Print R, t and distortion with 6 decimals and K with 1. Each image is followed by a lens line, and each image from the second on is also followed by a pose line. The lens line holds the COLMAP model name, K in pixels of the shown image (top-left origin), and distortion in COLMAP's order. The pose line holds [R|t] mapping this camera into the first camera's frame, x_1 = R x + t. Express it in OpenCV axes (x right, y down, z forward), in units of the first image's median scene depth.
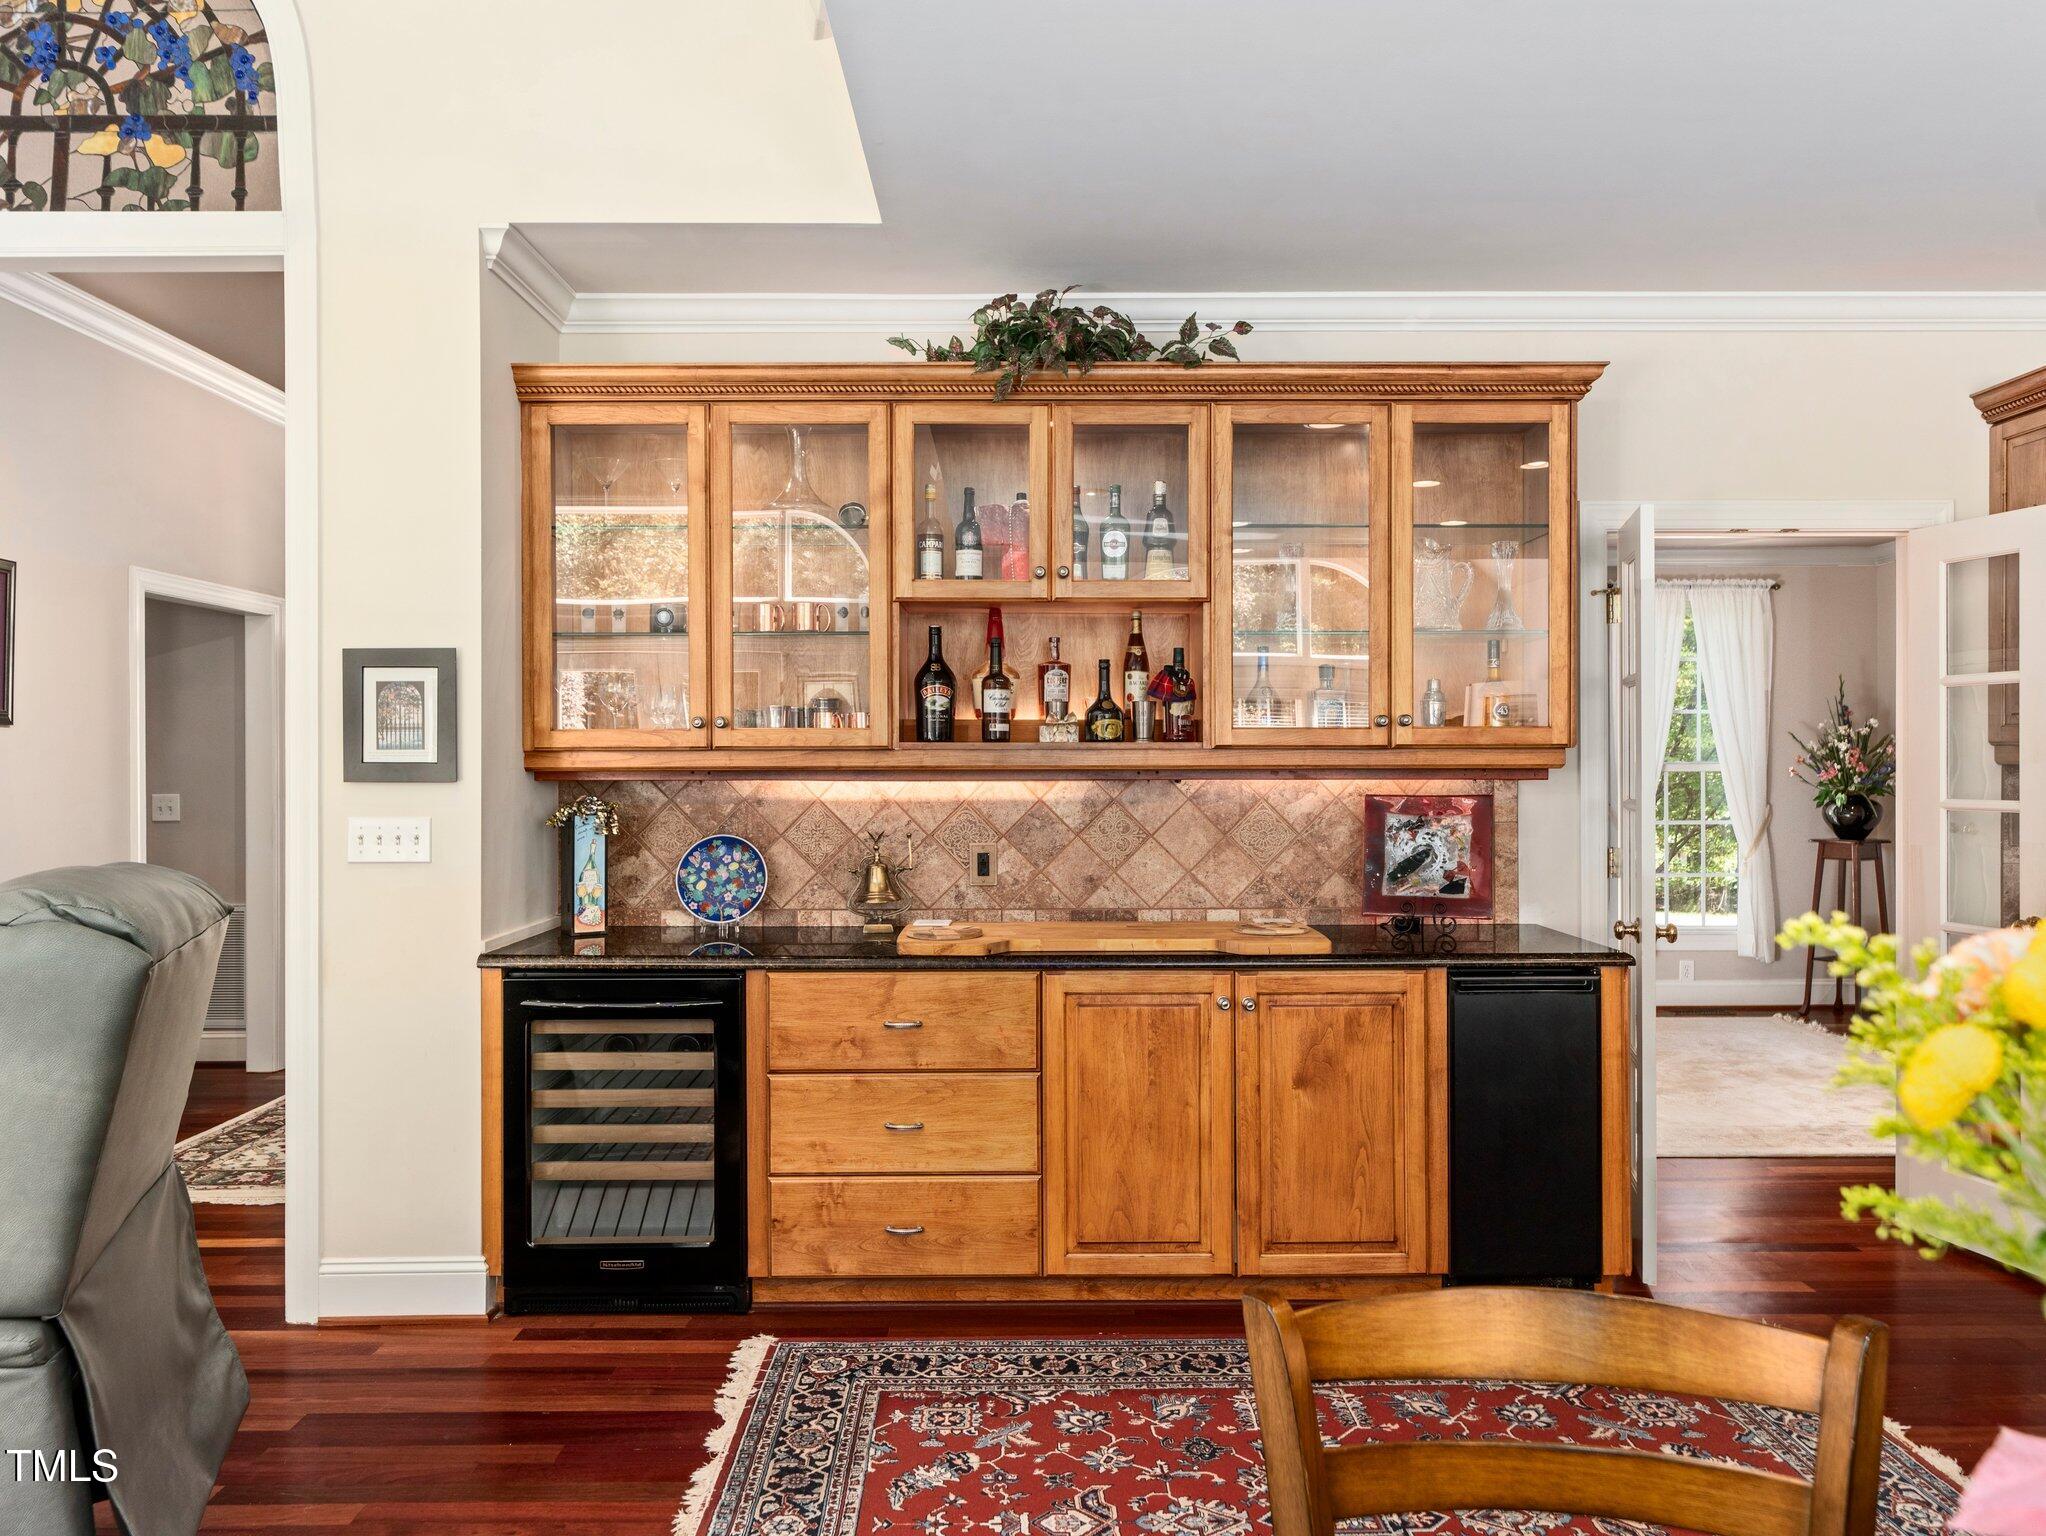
lens RADIAL K [[1403.8, 0, 1026.4], [0, 1403.8, 767.8], [0, 0, 1]] dist [-0.003769, -0.003312]
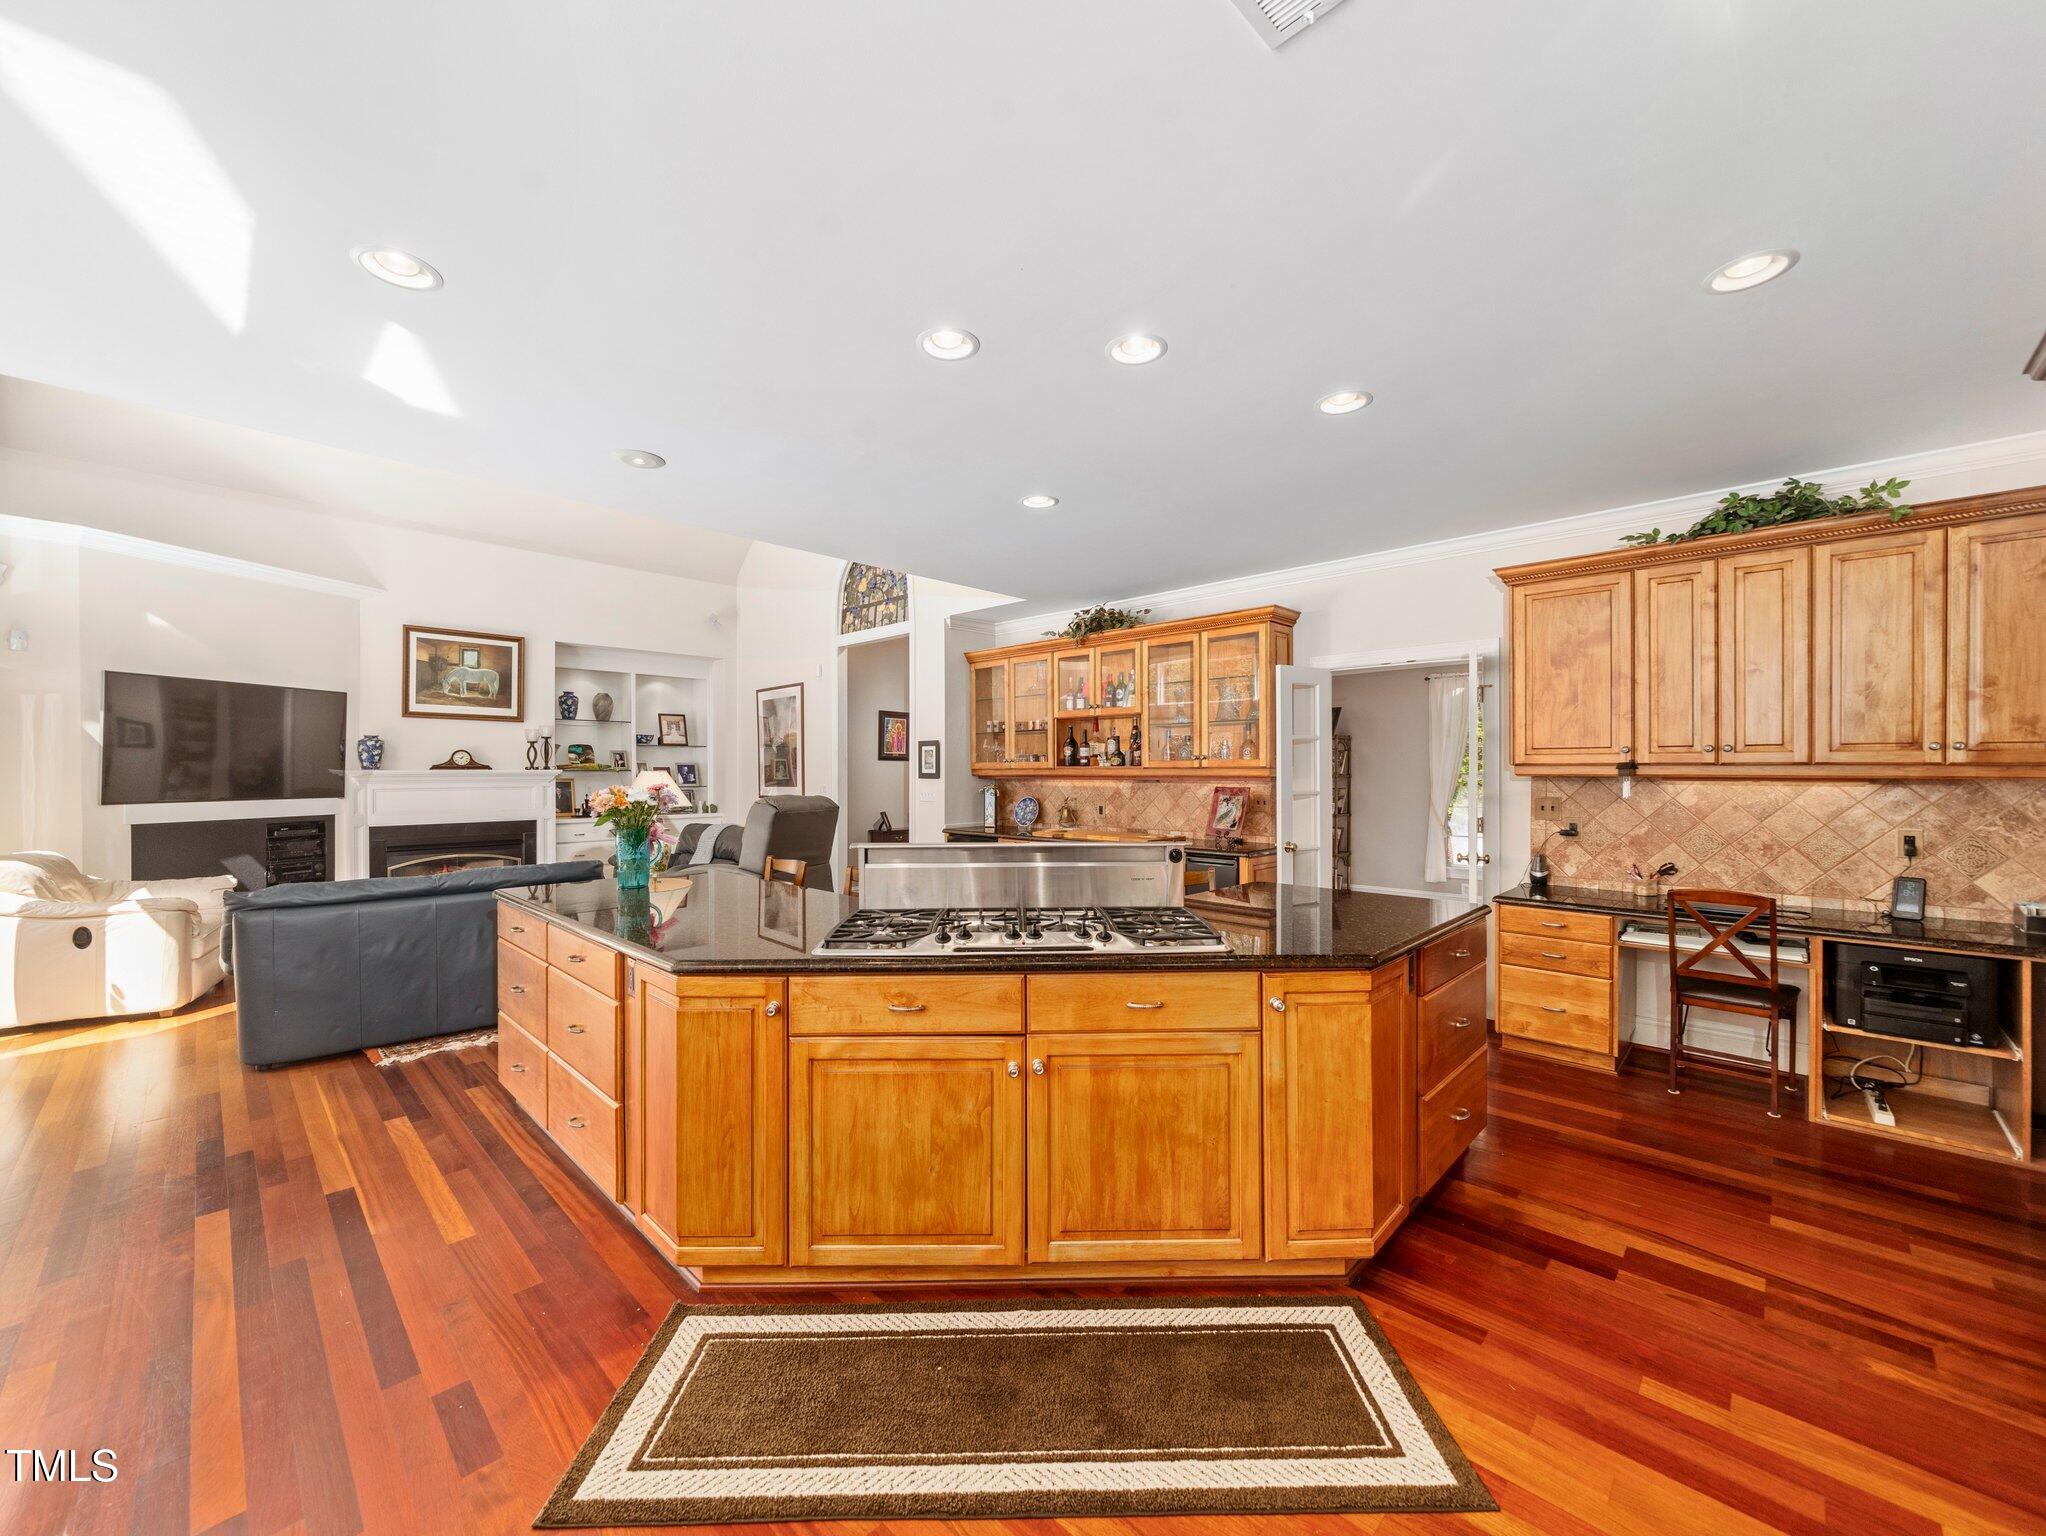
lens RADIAL K [[795.6, 0, 1023.7], [0, 795.6, 767.8], [0, 0, 1]] dist [-0.008241, 0.000058]
pose [[0.719119, -0.002533, -0.694882, 1.025614], [-0.005779, 0.999937, -0.009625, 0.001368], [0.694863, 0.010937, 0.719059, -0.248448]]
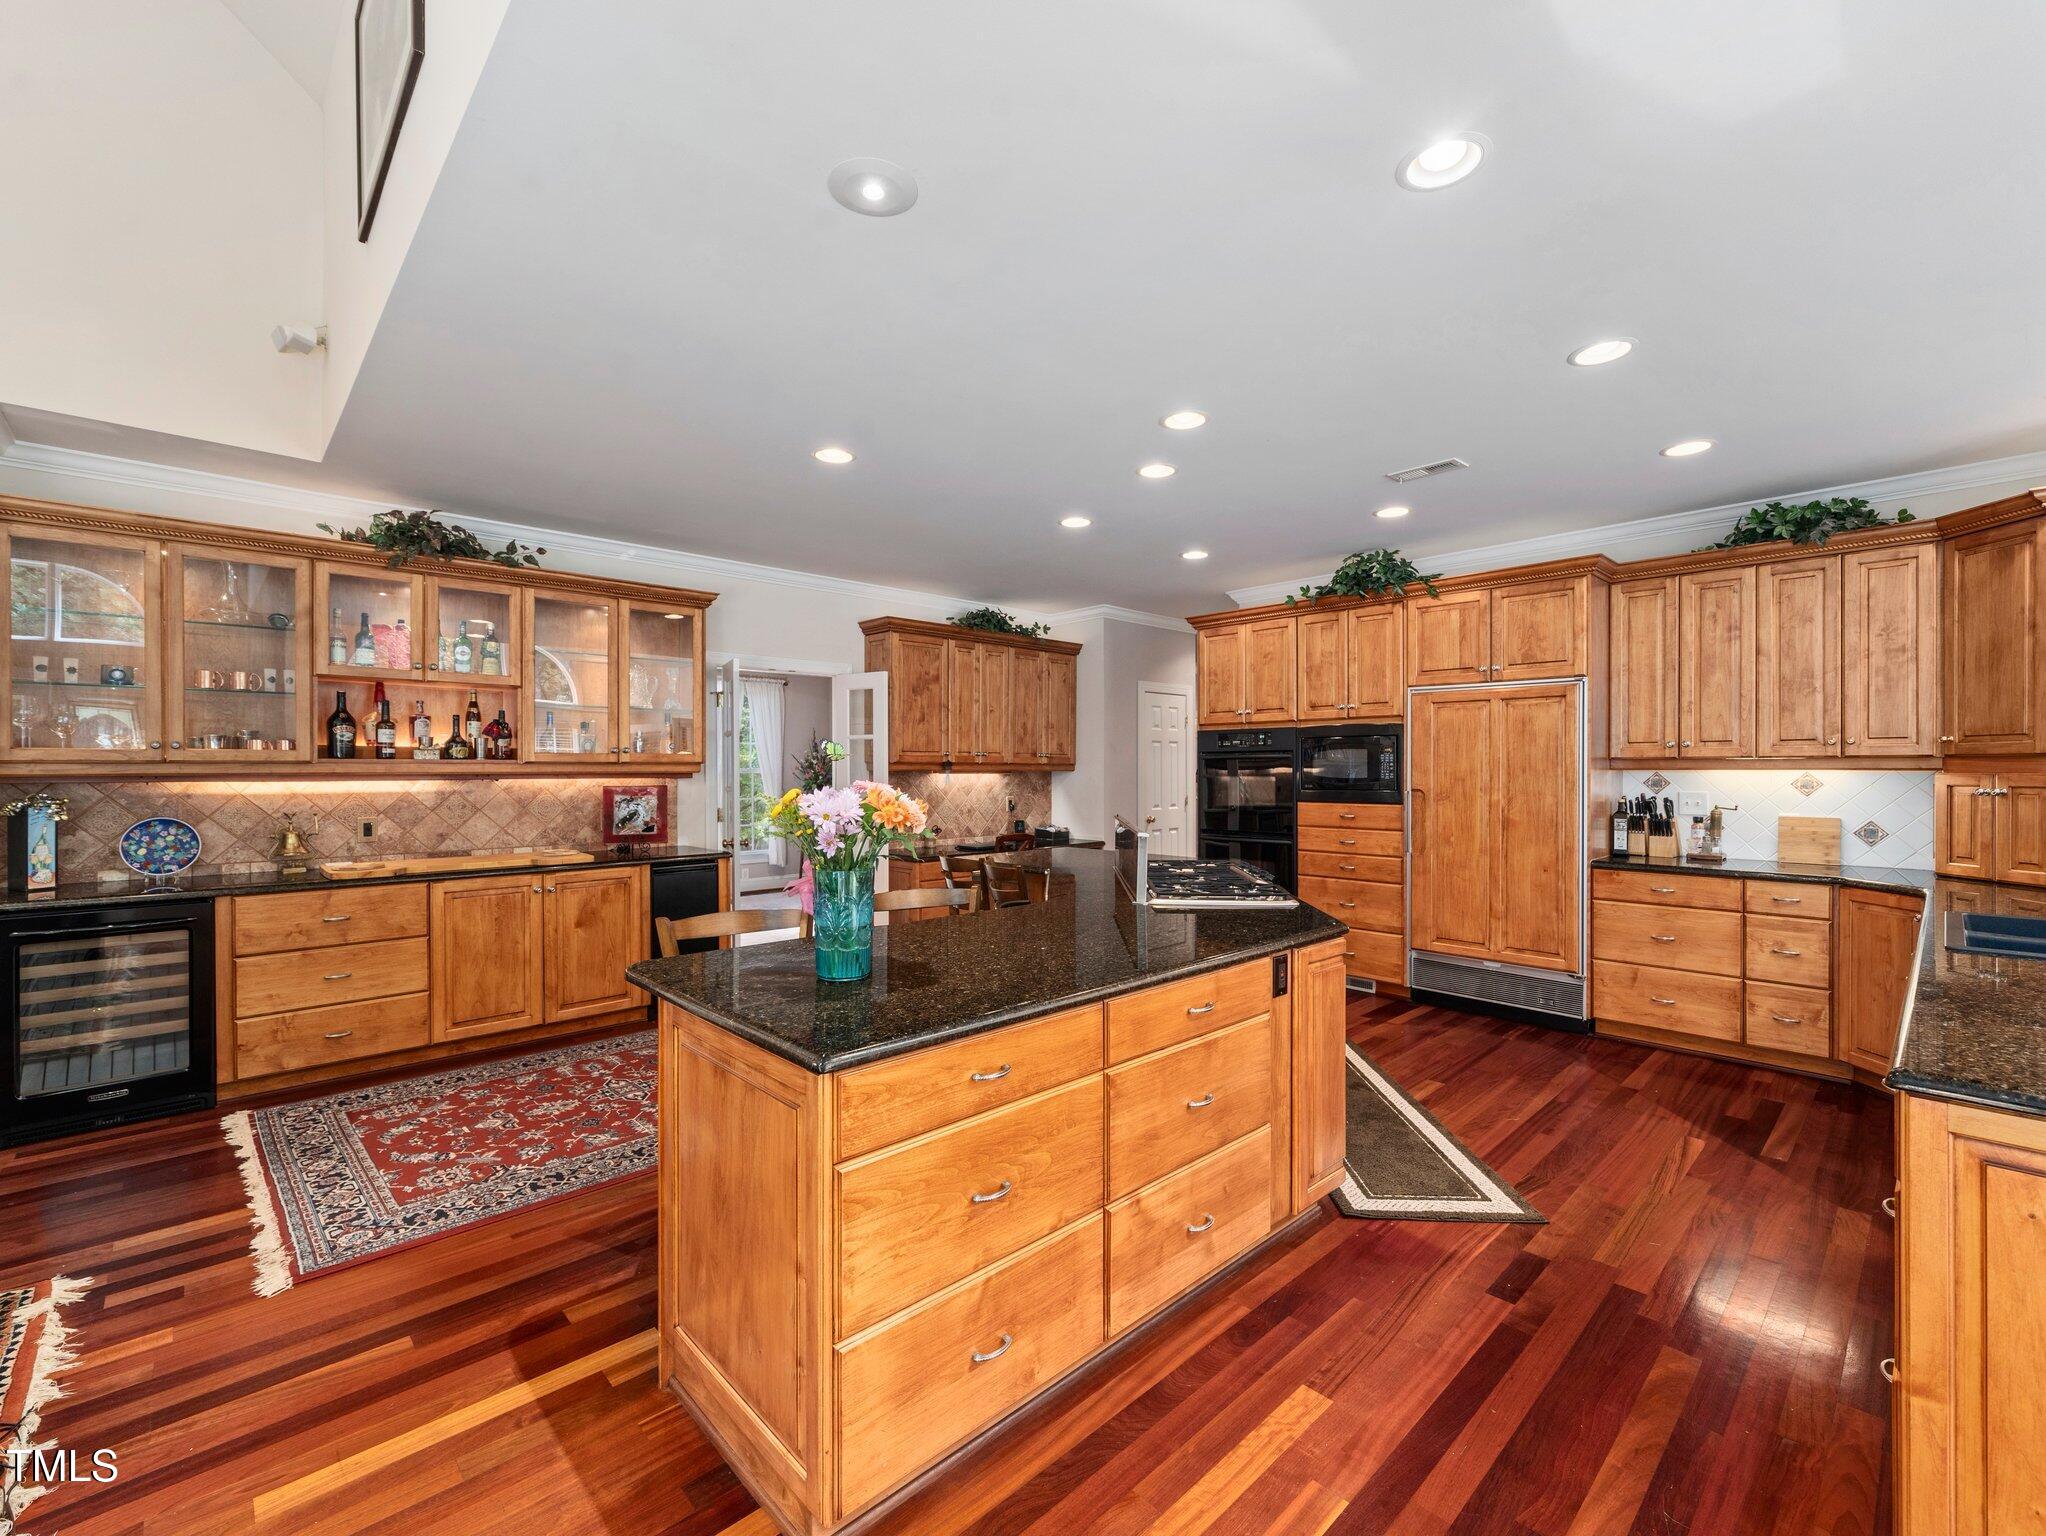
lens RADIAL K [[879.5, 0, 1024.2], [0, 879.5, 769.5], [0, 0, 1]] dist [-0.003193, -0.000720]
pose [[0.729733, -0.000535, 0.683731, -0.194149], [0.002603, 0.999995, -0.001996, -0.000796], [-0.683727, 0.003236, 0.729731, -0.365303]]
